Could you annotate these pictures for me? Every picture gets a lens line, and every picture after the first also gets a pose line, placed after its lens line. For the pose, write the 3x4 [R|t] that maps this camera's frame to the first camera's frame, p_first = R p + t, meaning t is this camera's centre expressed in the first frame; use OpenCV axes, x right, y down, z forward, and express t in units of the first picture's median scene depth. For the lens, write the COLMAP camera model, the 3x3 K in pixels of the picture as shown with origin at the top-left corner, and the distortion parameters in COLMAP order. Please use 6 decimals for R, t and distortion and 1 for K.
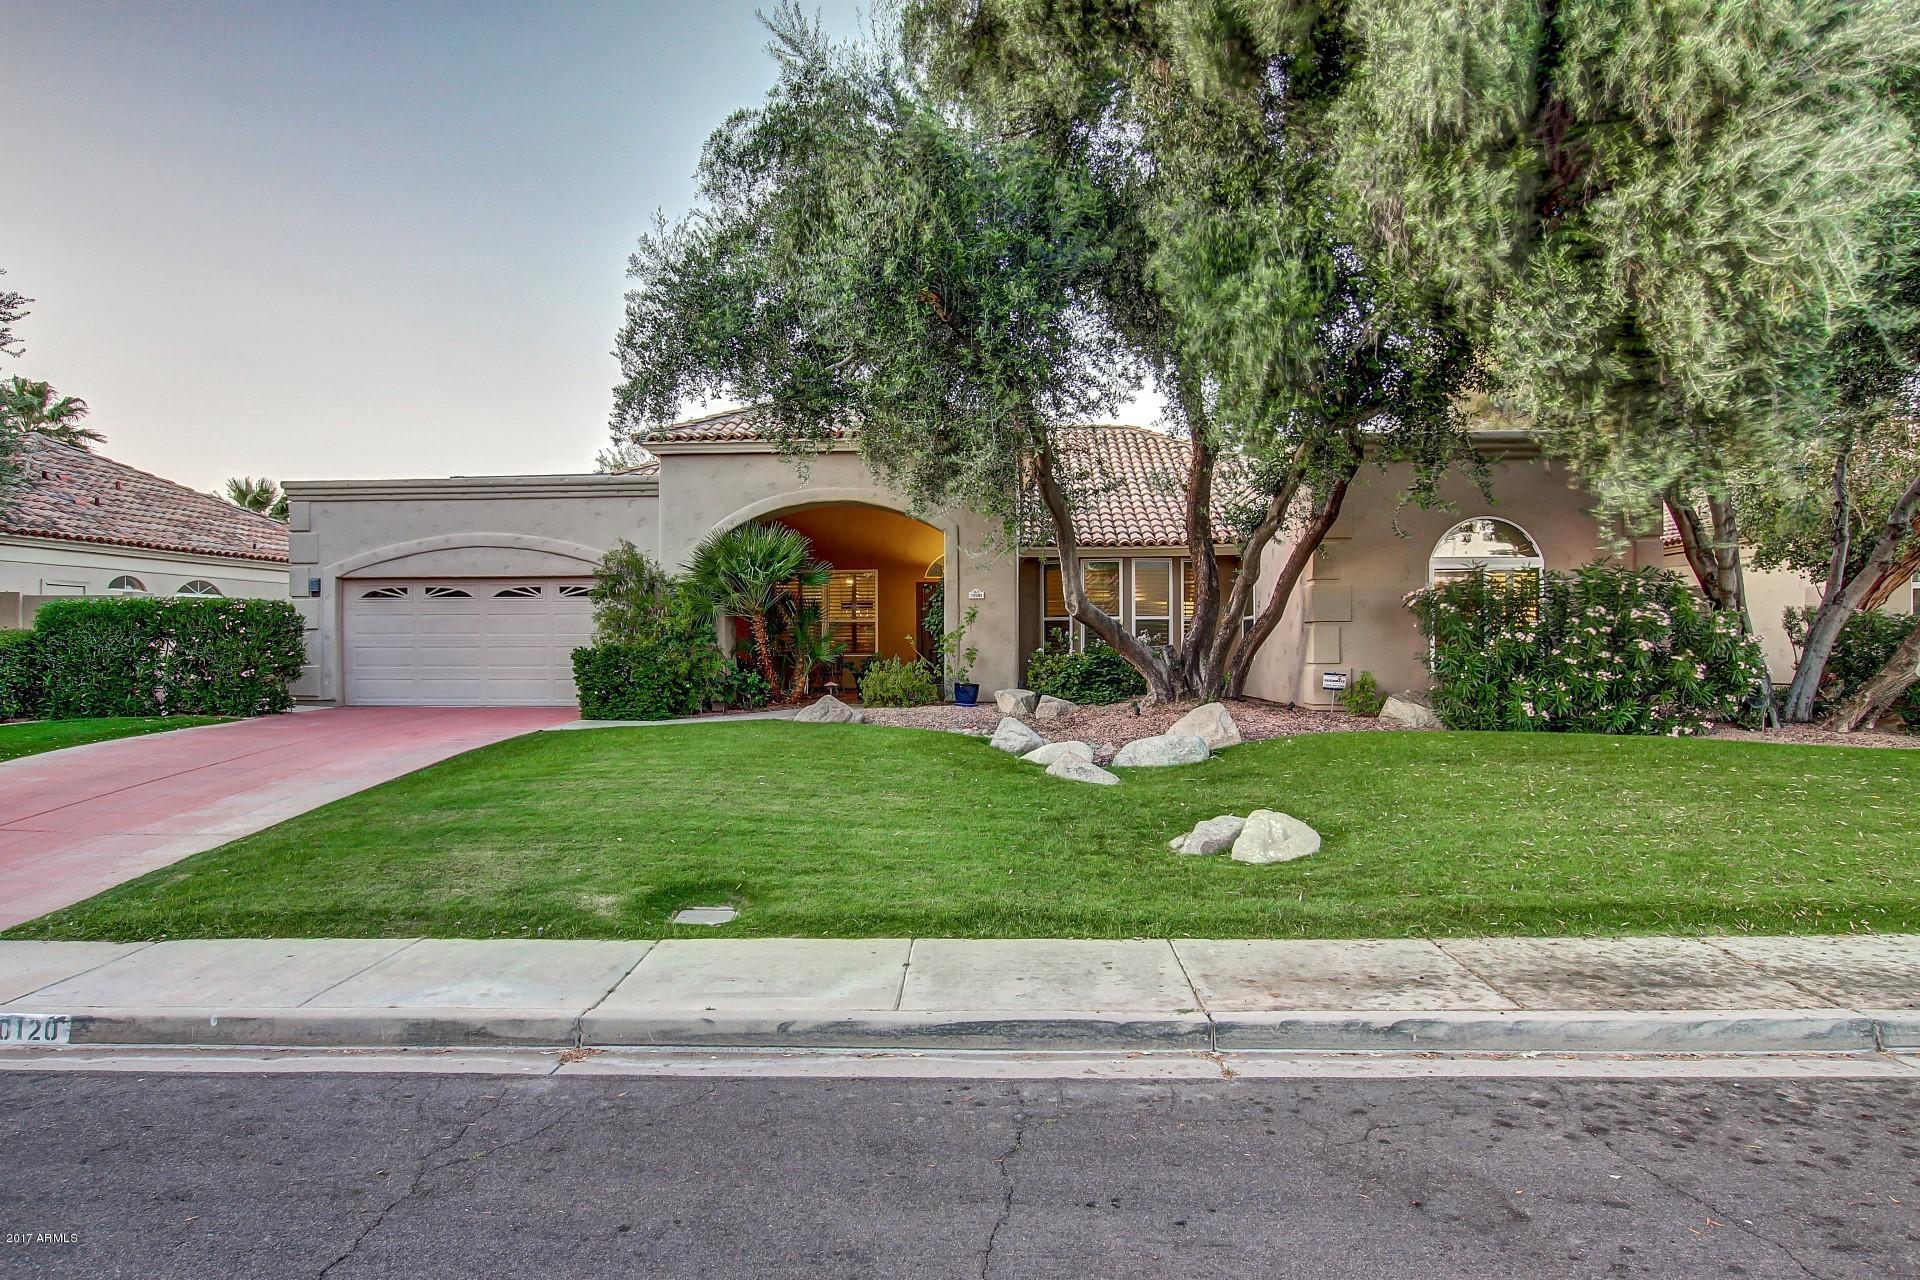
lens RADIAL K [[1044.4, 0, 960.0], [0, 1044.4, 640.0], [0, 0, 1]] dist [-0.016904, 0.001741]
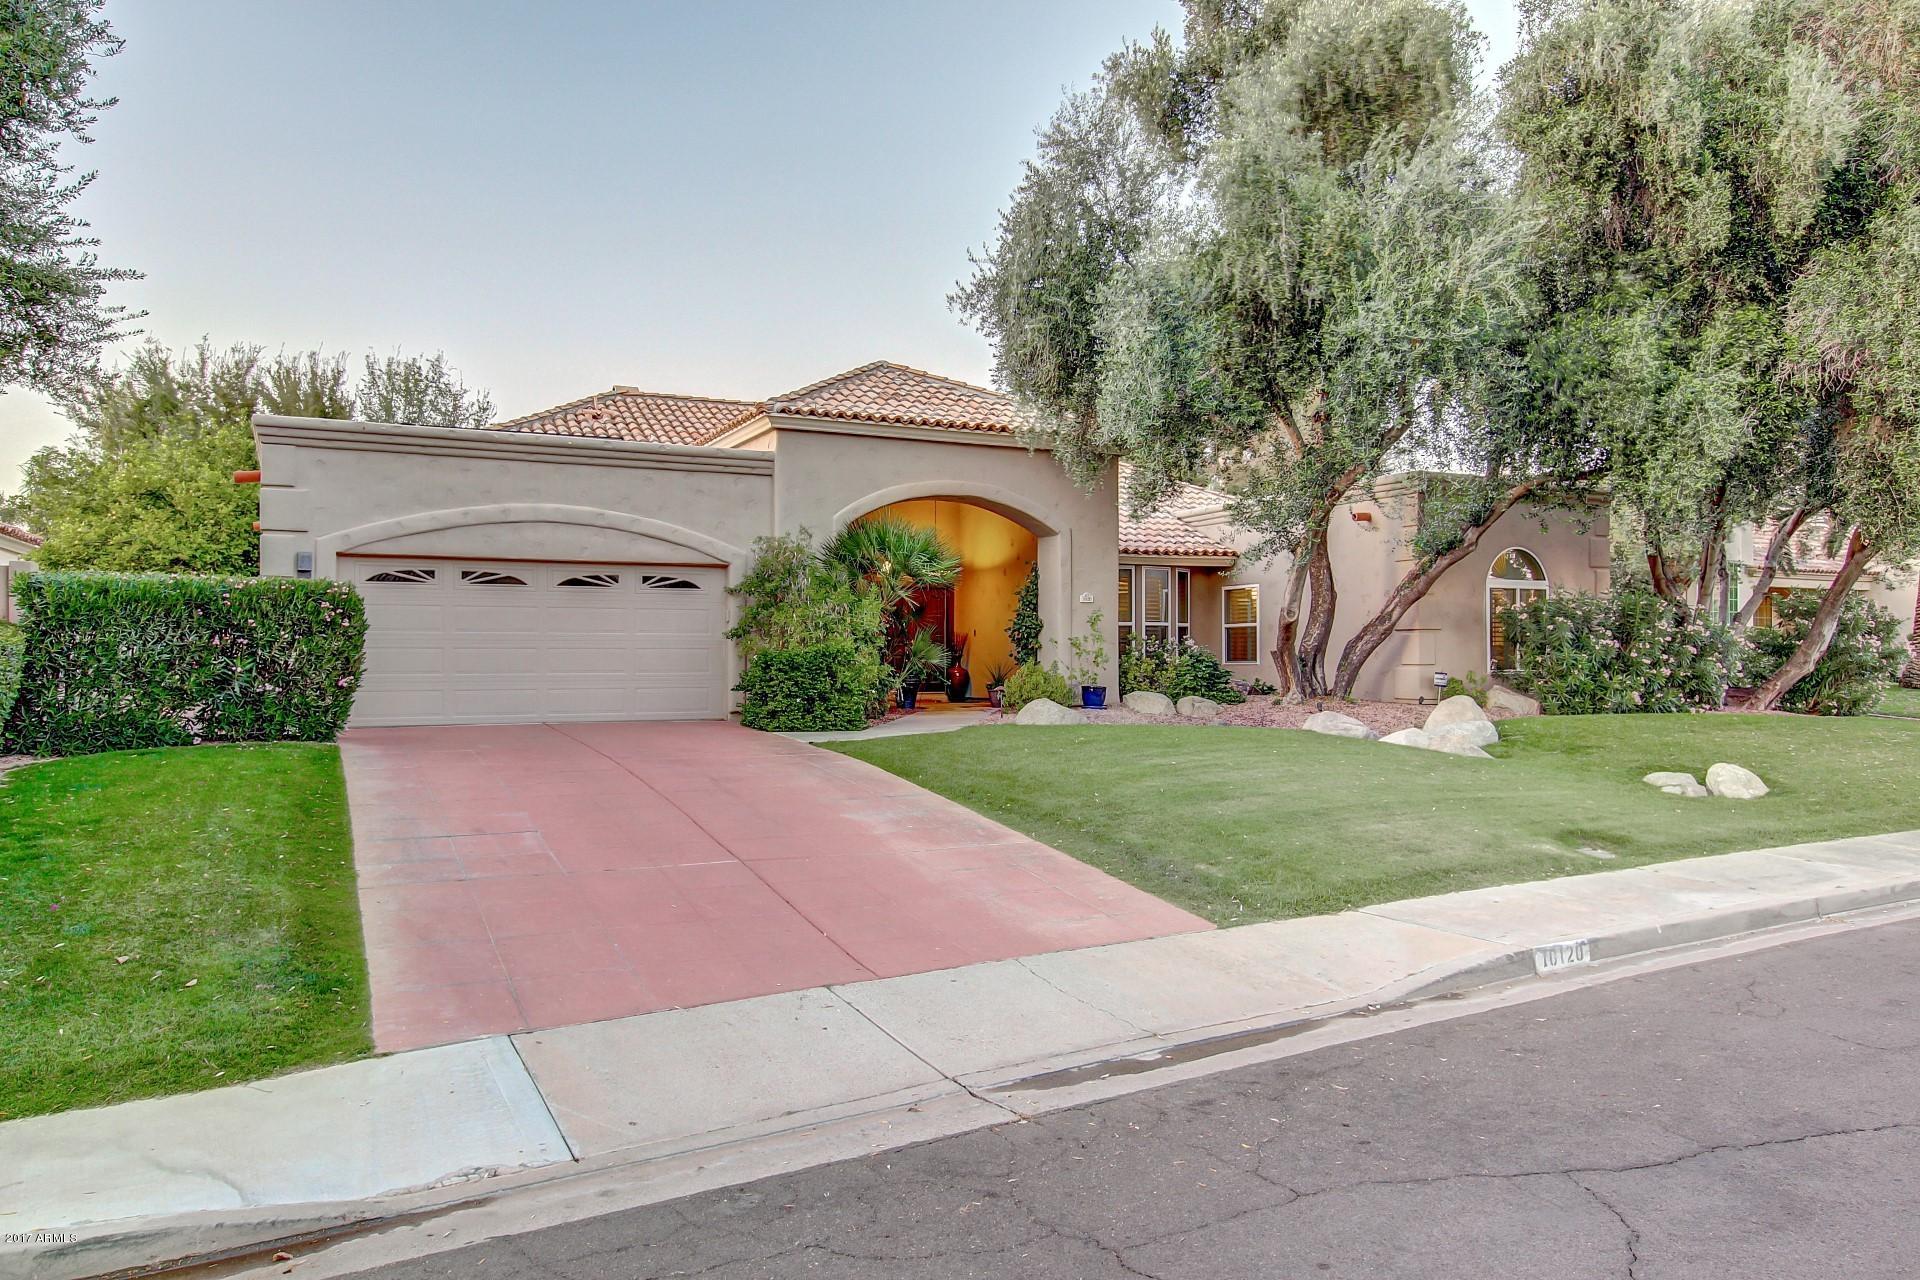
lens RADIAL K [[1241.4, 0, 960.0], [0, 1241.4, 640.0], [0, 0, 1]] dist [0.004321, 0.003601]
pose [[0.867828, 0.008145, 0.496798, -0.781807], [-0.003942, 0.999947, -0.009507, 0.009532], [-0.496849, 0.006292, 0.867814, 0.030833]]
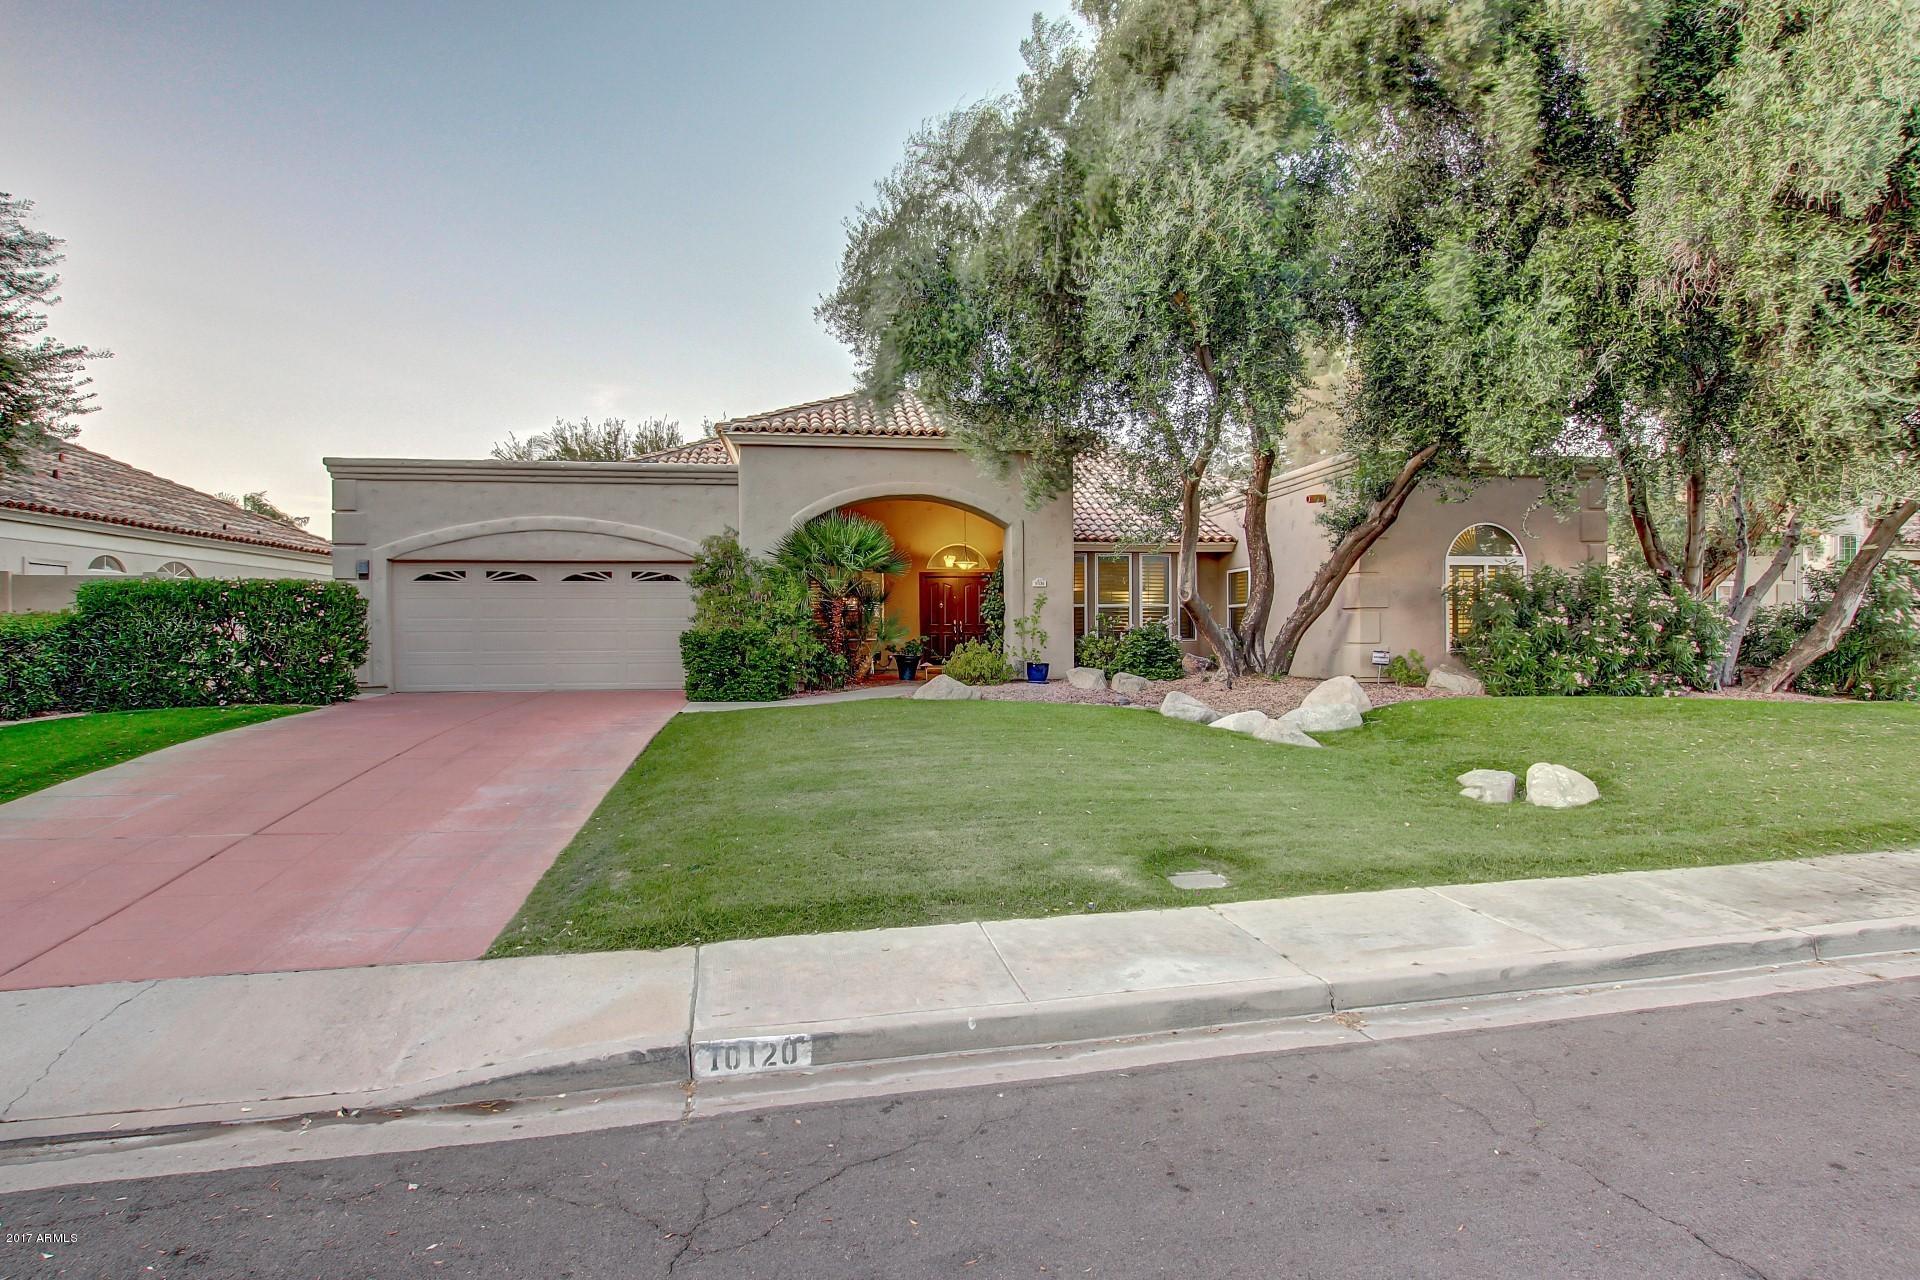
lens RADIAL K [[923.1, 0, 960.0], [0, 923.1, 640.0], [0, 0, 1]] dist [-0.026637, 0.001777]
pose [[0.977022, -0.003509, 0.213107, -0.315303], [0.000865, 0.999922, 0.012497, 0.005329], [-0.213135, -0.012026, 0.976949, 0.071118]]
